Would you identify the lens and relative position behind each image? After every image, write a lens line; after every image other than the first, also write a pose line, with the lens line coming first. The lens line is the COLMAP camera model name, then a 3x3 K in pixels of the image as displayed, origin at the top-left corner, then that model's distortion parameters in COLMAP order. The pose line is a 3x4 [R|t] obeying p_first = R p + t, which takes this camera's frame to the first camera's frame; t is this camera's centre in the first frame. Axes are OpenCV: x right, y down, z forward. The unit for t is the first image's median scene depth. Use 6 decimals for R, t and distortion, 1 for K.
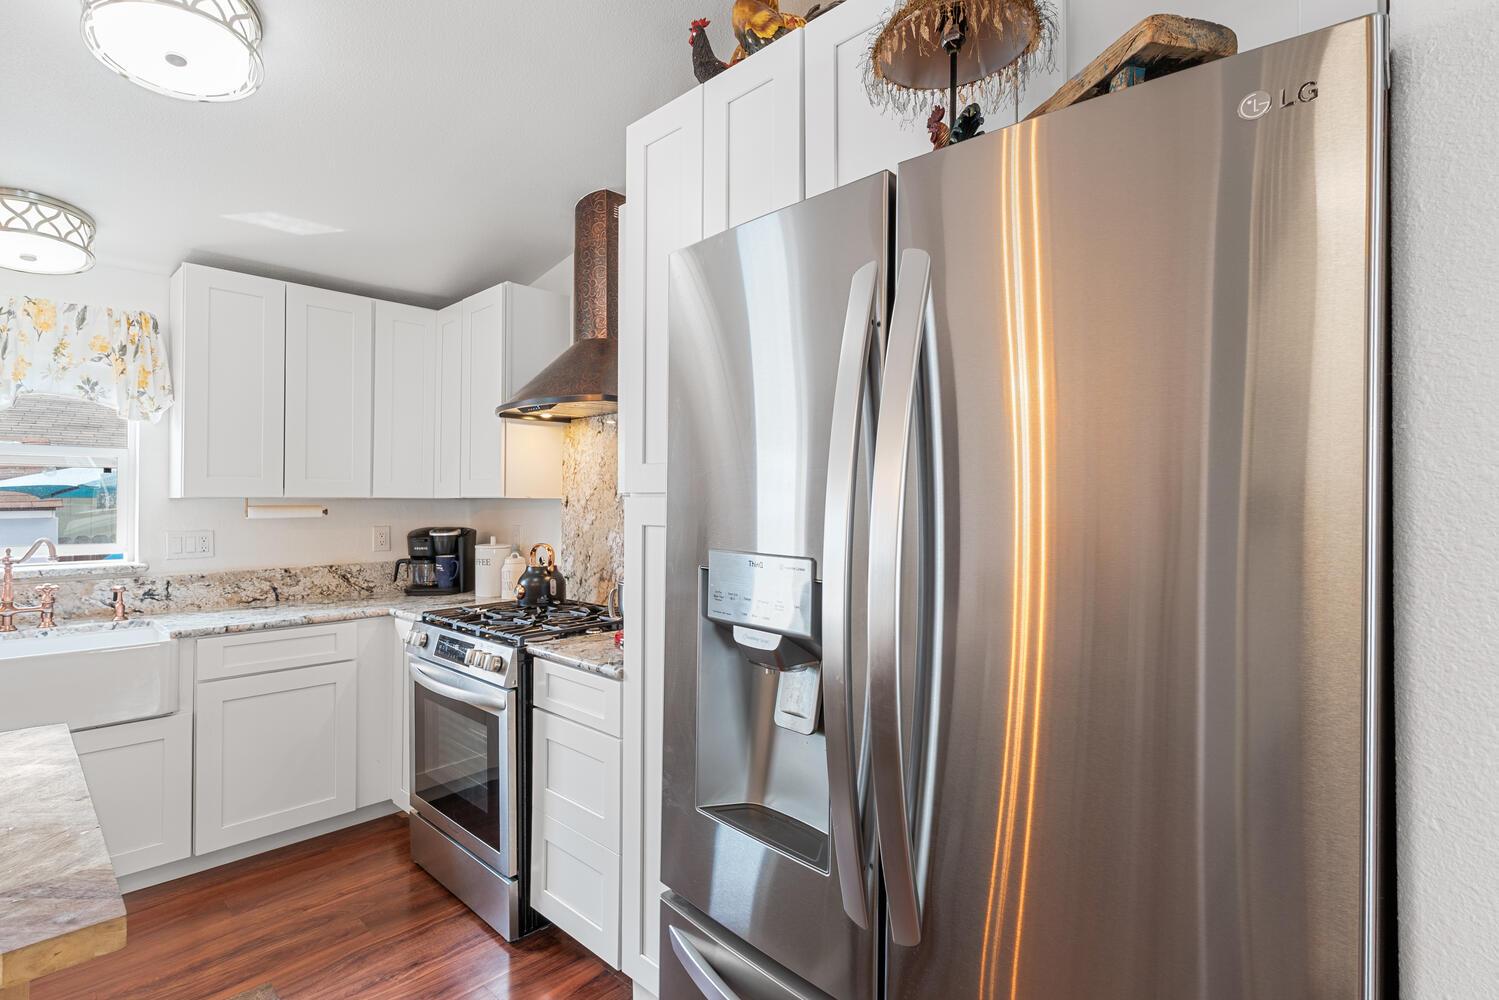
lens RADIAL K [[708.1, 0, 742.4], [0, 708.1, 497.0], [0, 0, 1]] dist [0.005148, 0.000141]
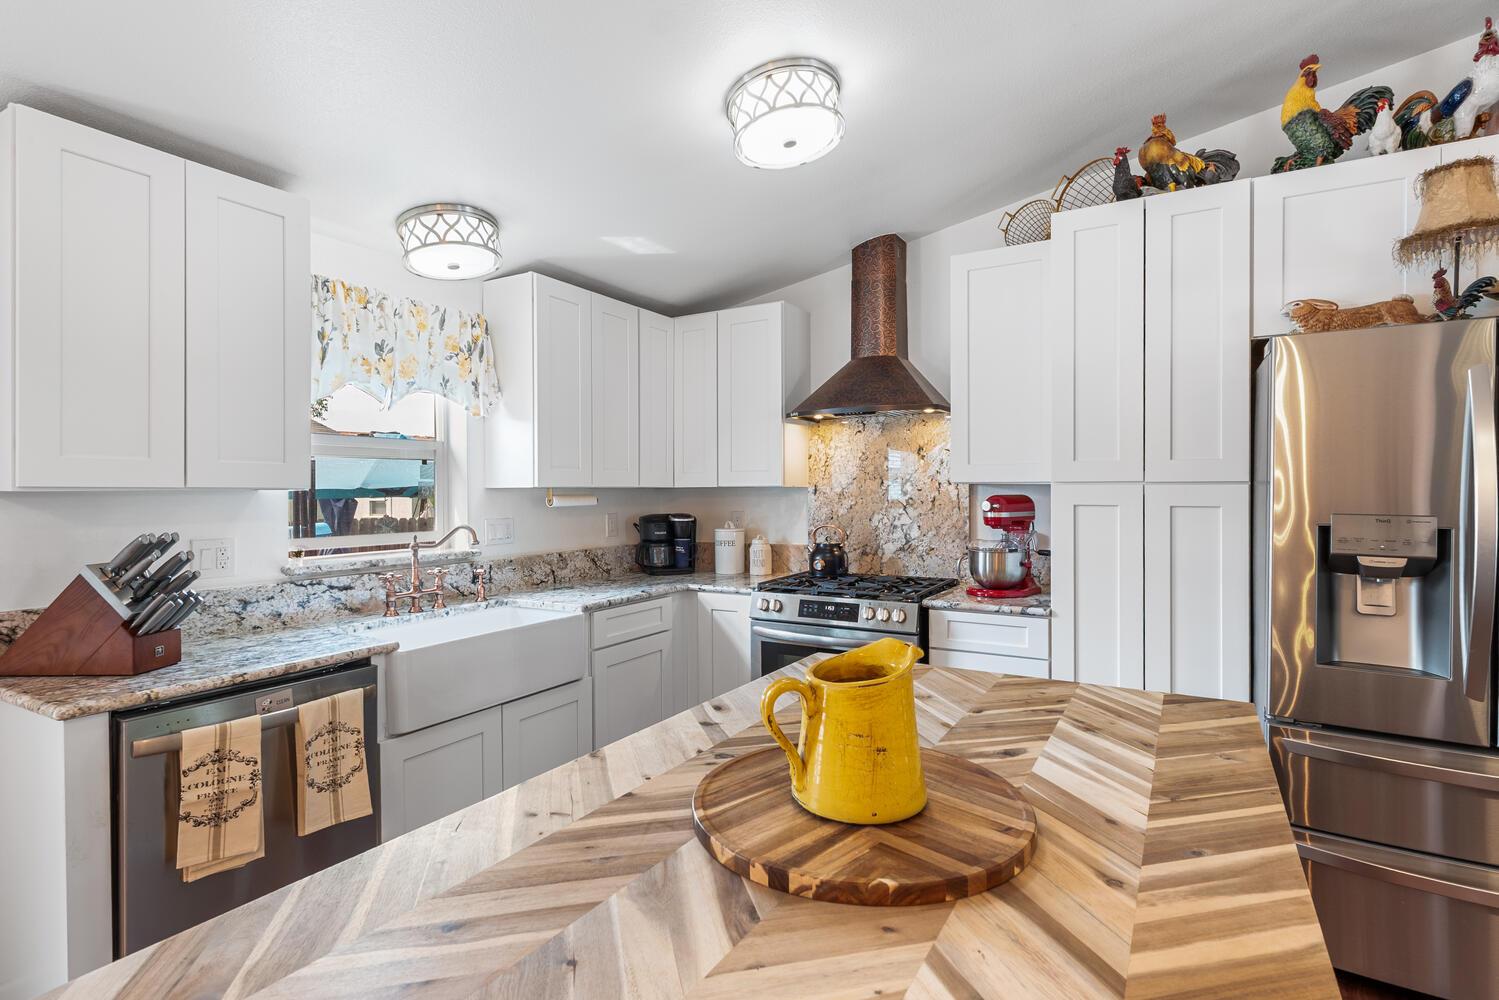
lens RADIAL K [[722.5, 0, 751.6], [0, 722.5, 496.8], [0, 0, 1]] dist [0.008438, -0.002031]
pose [[0.973639, -0.007141, 0.227984, -0.668088], [0.003601, 0.999866, 0.015938, -0.001390], [-0.228068, -0.014697, 0.973534, -0.151730]]
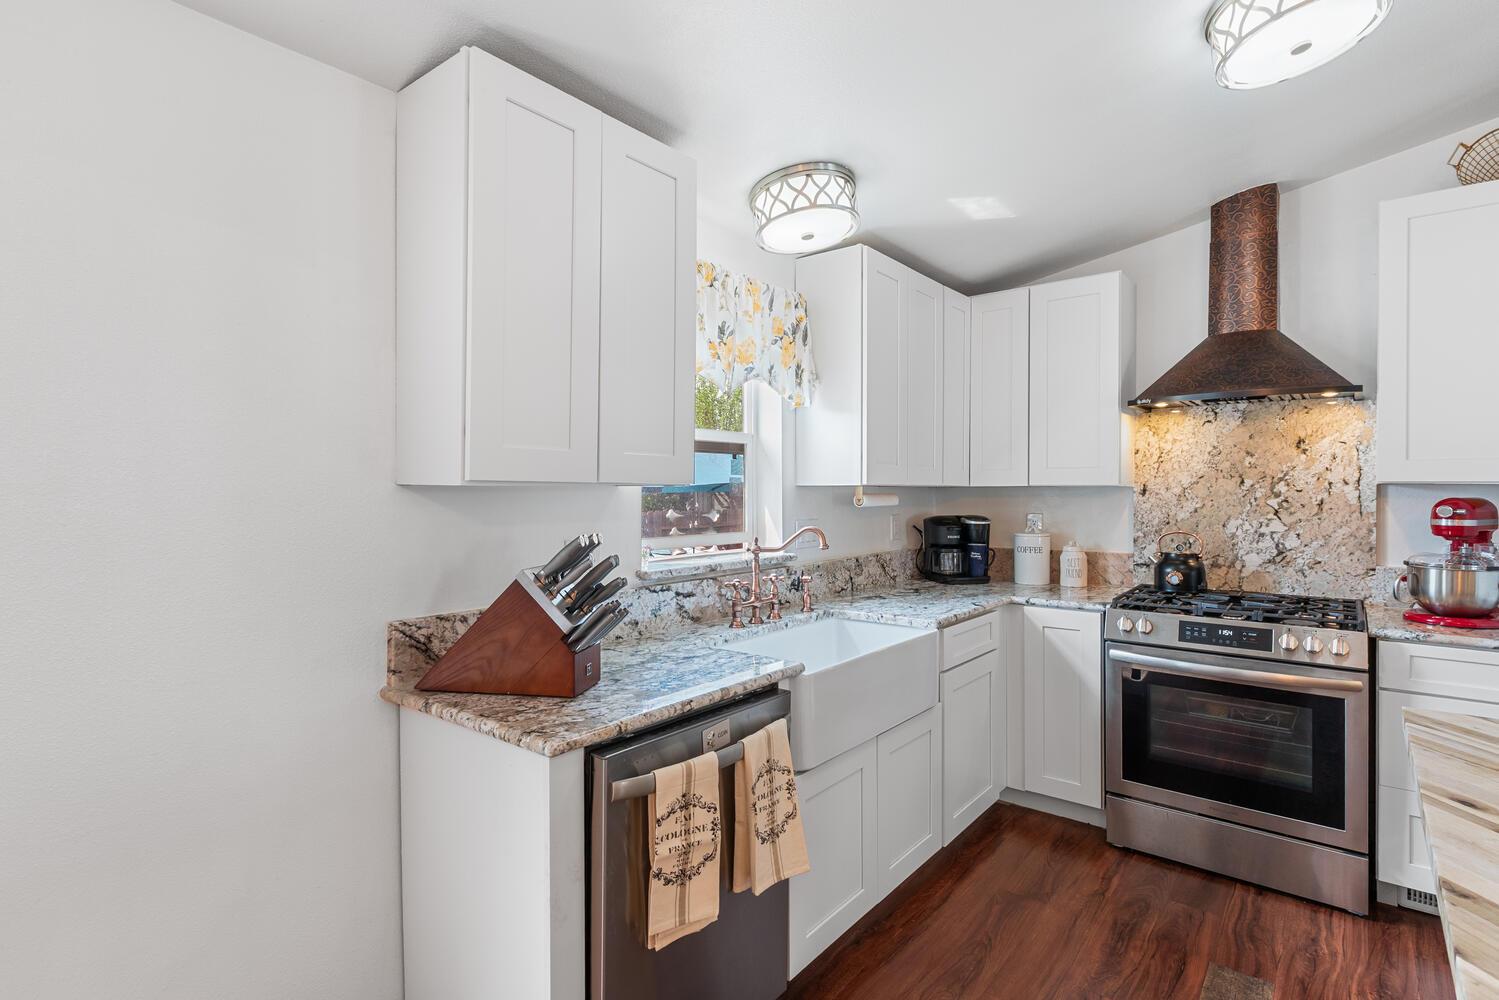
lens RADIAL K [[722.5, 0, 765.4], [0, 722.5, 493.0], [0, 0, 1]] dist [0.008438, -0.002031]
pose [[0.996124, 0.000634, 0.087953, -0.940227], [-0.001605, 0.999939, 0.010966, 0.000667], [-0.087941, -0.011065, 0.996064, 0.019134]]
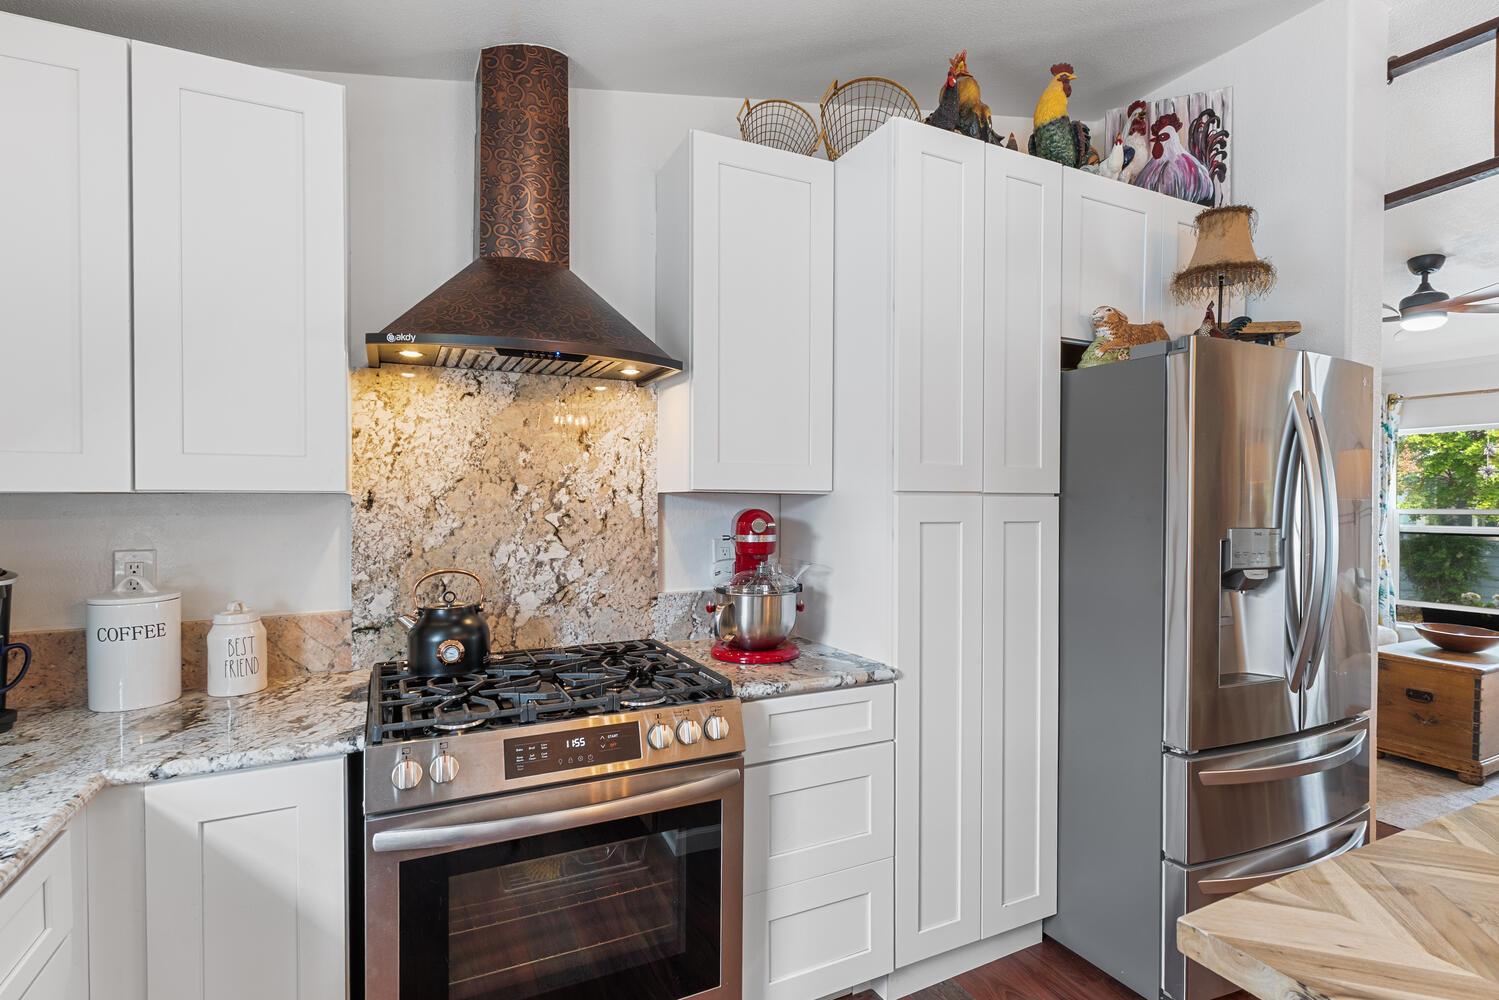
lens RADIAL K [[722.5, 0, 731.7], [0, 722.5, 509.3], [0, 0, 1]] dist [0.008438, -0.002031]
pose [[0.354848, -0.012165, 0.934845, -0.754602], [-0.006622, 0.999858, 0.015525, 0.003088], [-0.934900, -0.011700, 0.354717, 0.540560]]
